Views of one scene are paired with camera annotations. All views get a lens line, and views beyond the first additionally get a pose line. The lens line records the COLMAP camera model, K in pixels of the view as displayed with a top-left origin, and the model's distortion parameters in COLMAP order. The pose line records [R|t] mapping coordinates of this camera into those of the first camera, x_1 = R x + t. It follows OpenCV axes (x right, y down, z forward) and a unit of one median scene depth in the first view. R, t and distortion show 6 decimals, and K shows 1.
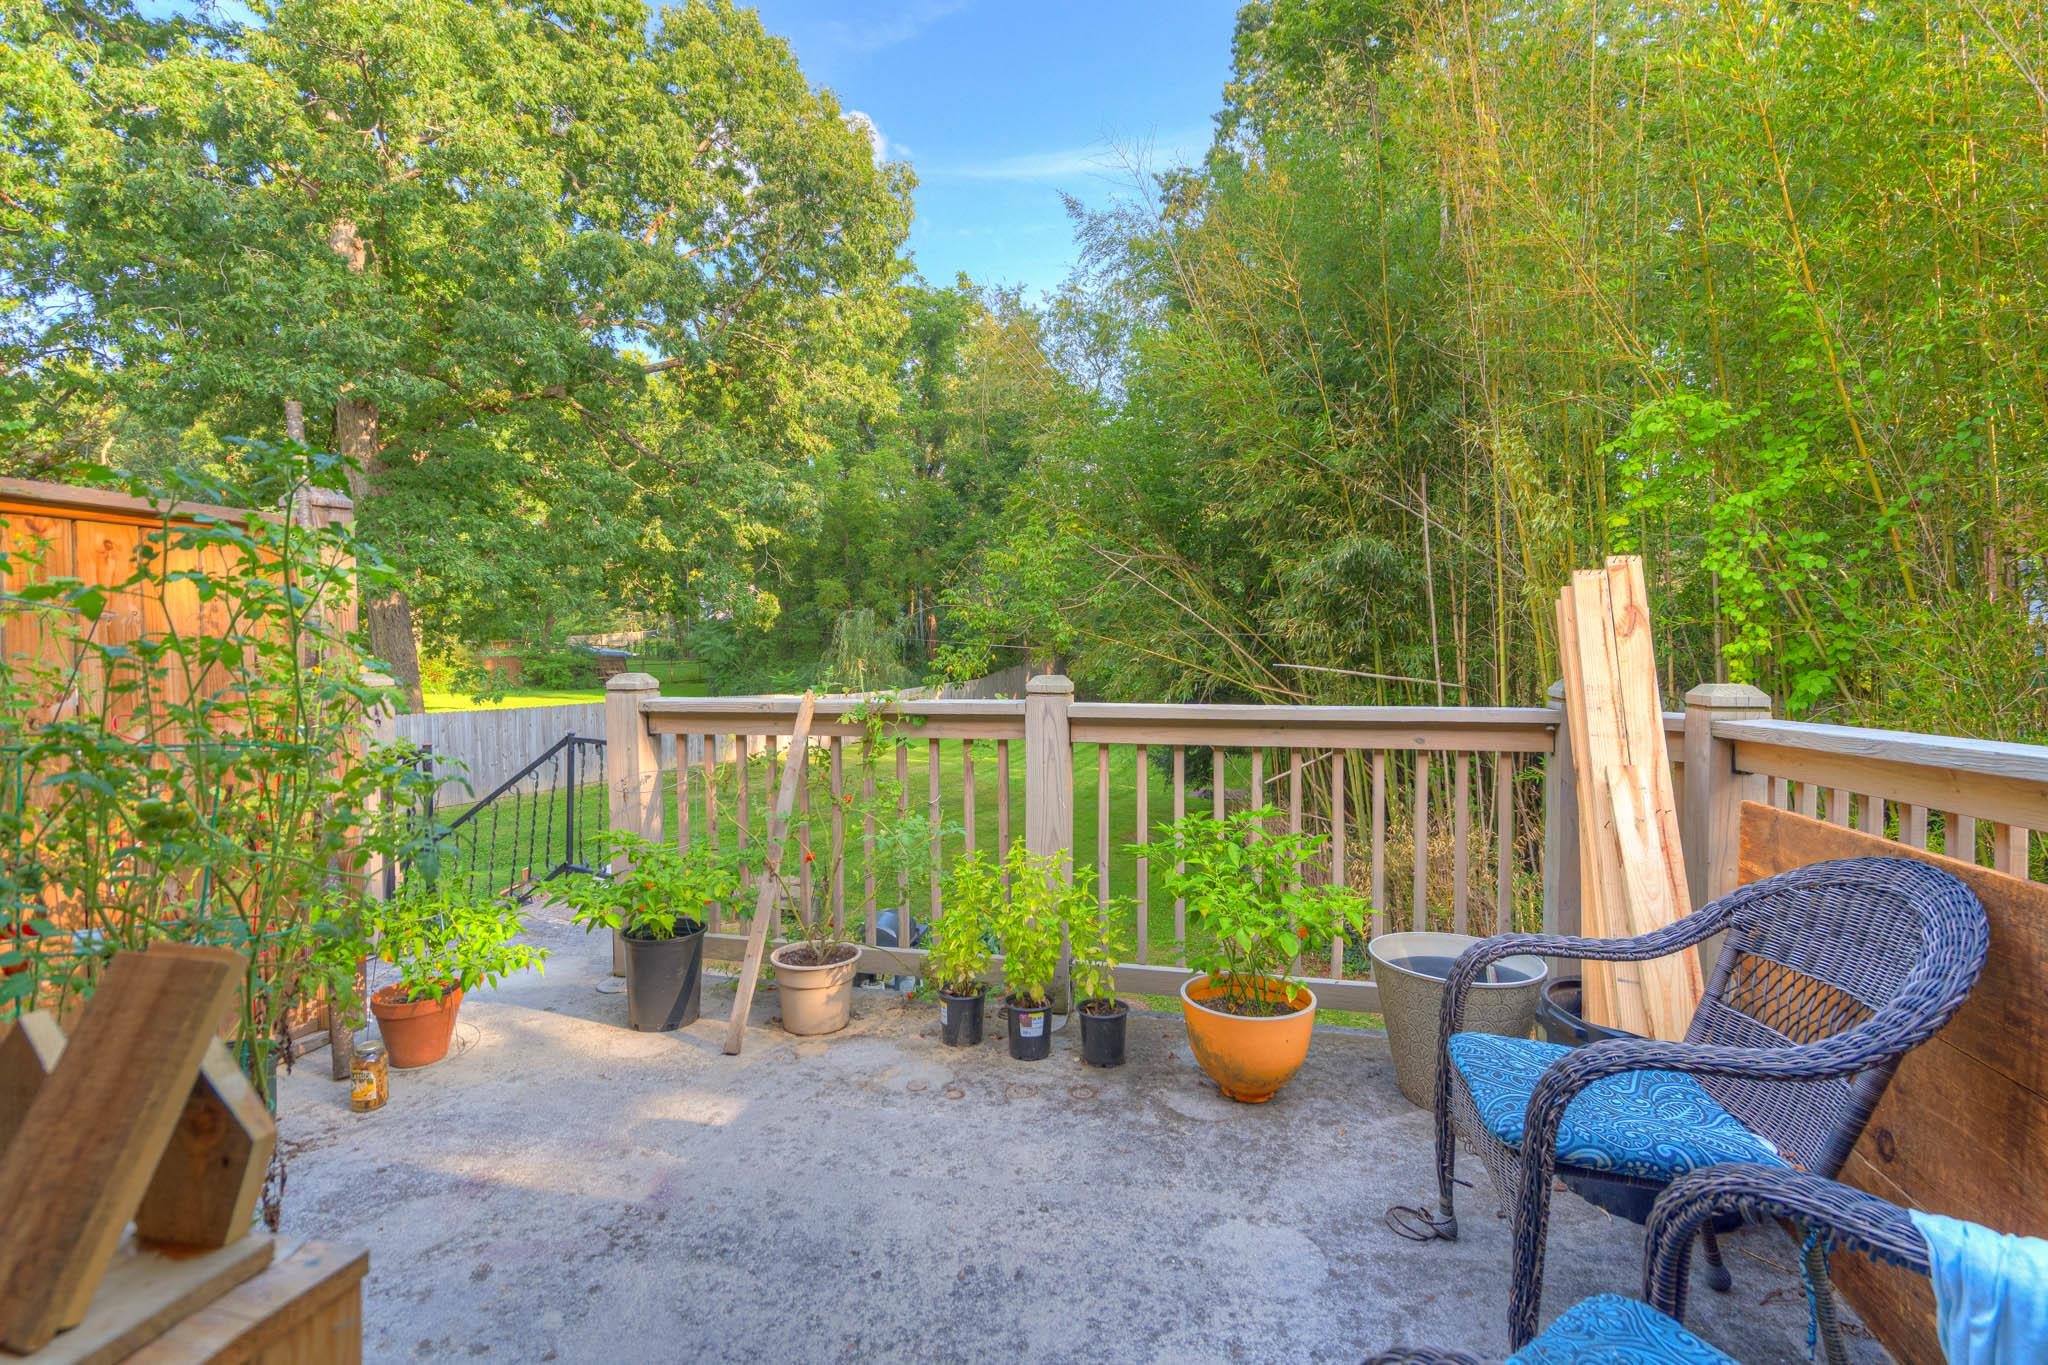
lens RADIAL K [[949.0, 0, 1031.7], [0, 949.0, 666.2], [0, 0, 1]] dist [-0.007657, 0.002824]
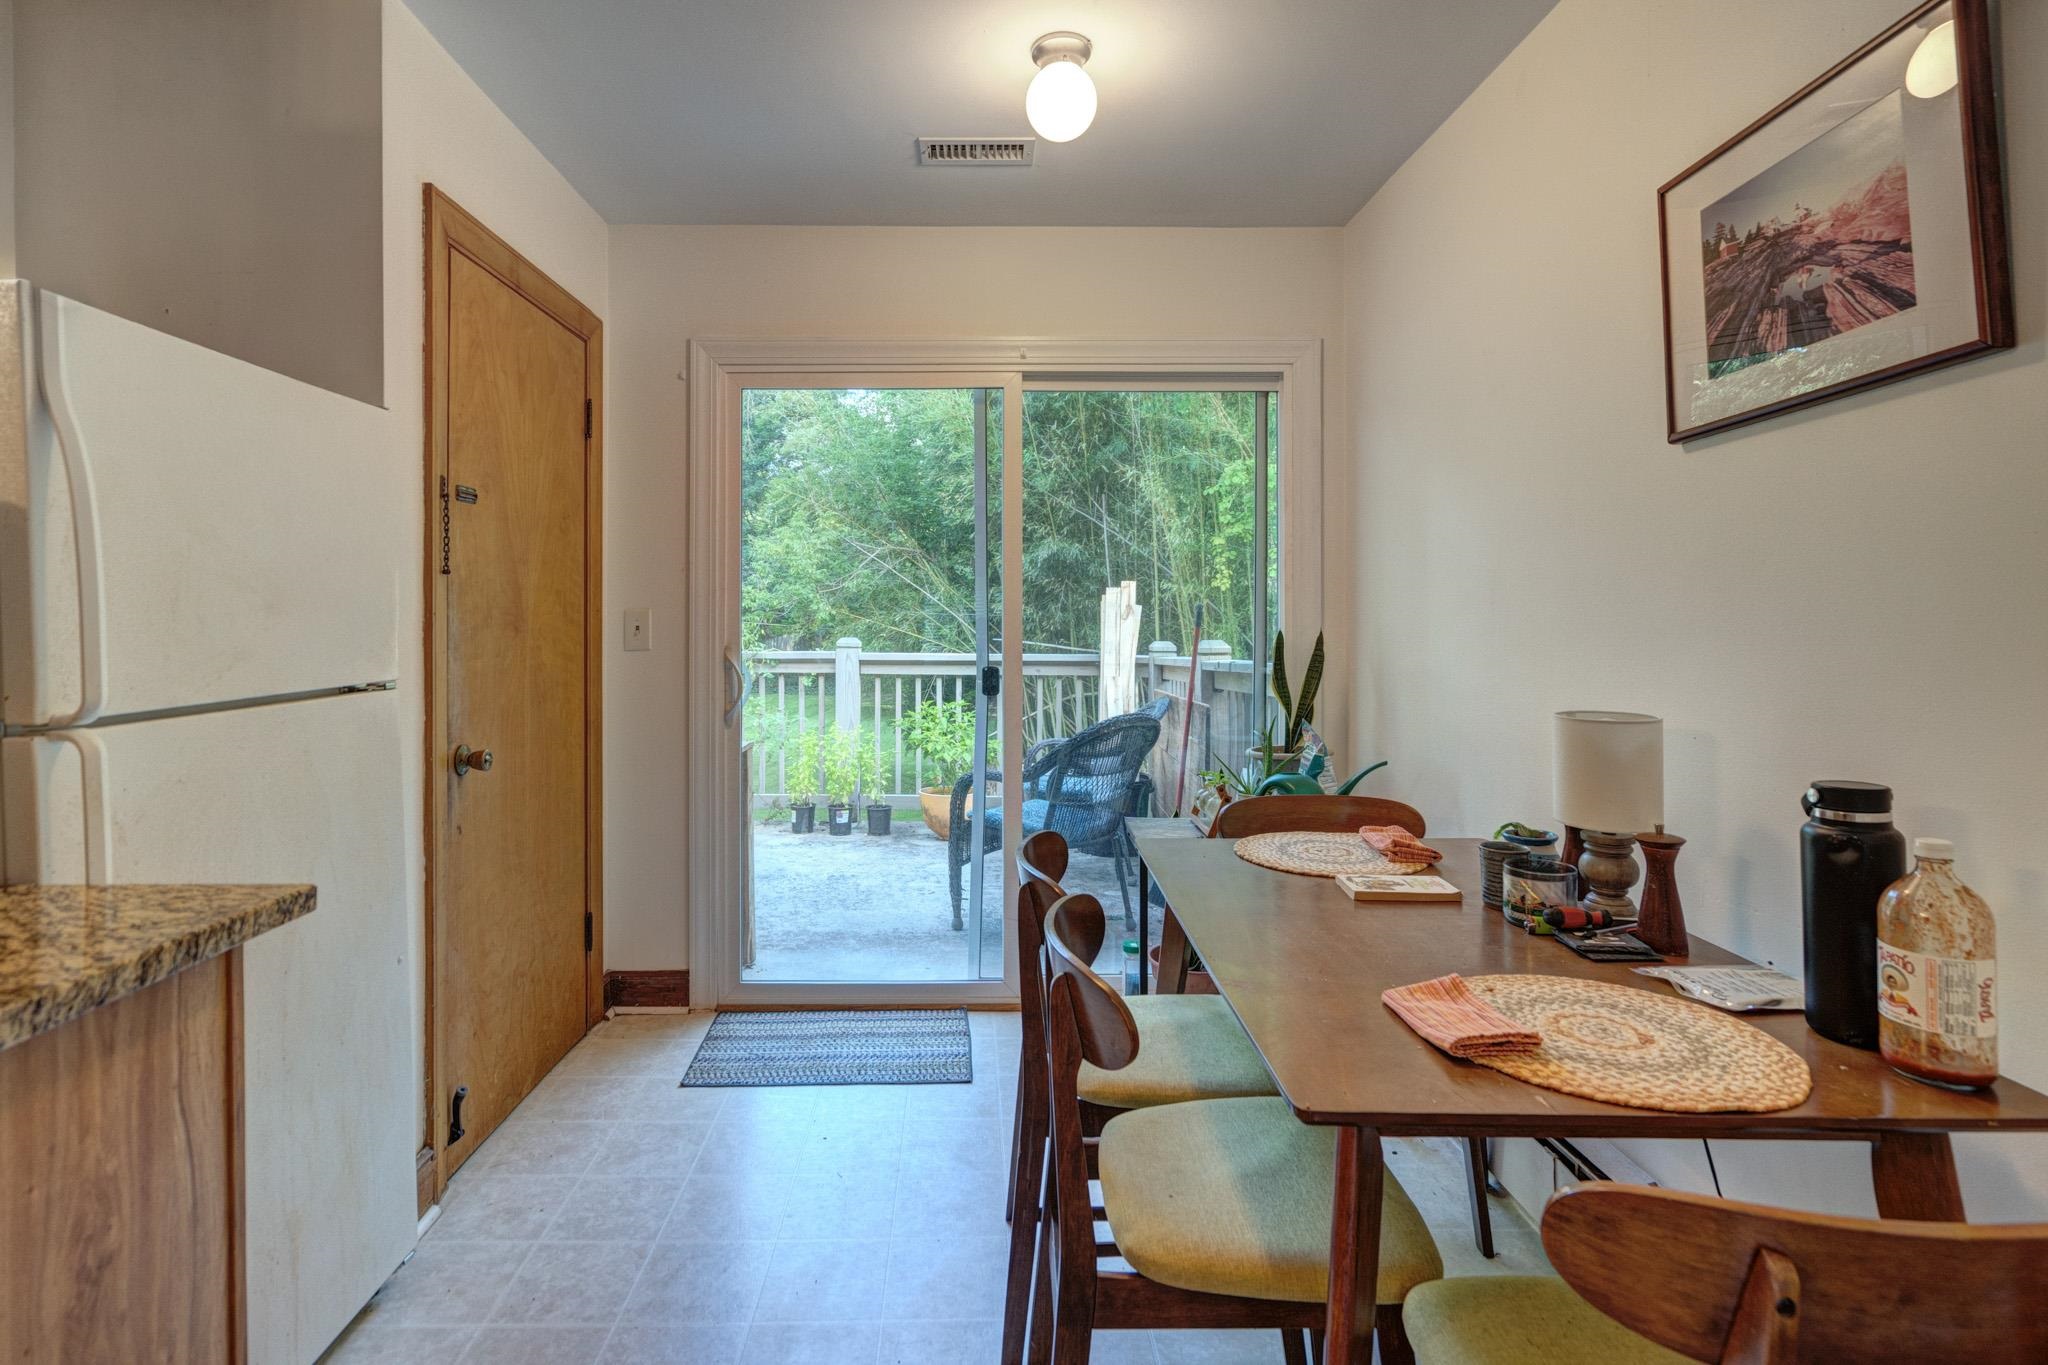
lens RADIAL K [[1003.7, 0, 996.9], [0, 1003.7, 623.8], [0, 0, 1]] dist [0.005531, 0.002434]
pose [[0.973354, 0.008933, 0.229132, -0.049004], [-0.003900, 0.999741, -0.022408, 0.008496], [-0.229273, 0.020917, 0.973137, -0.317044]]
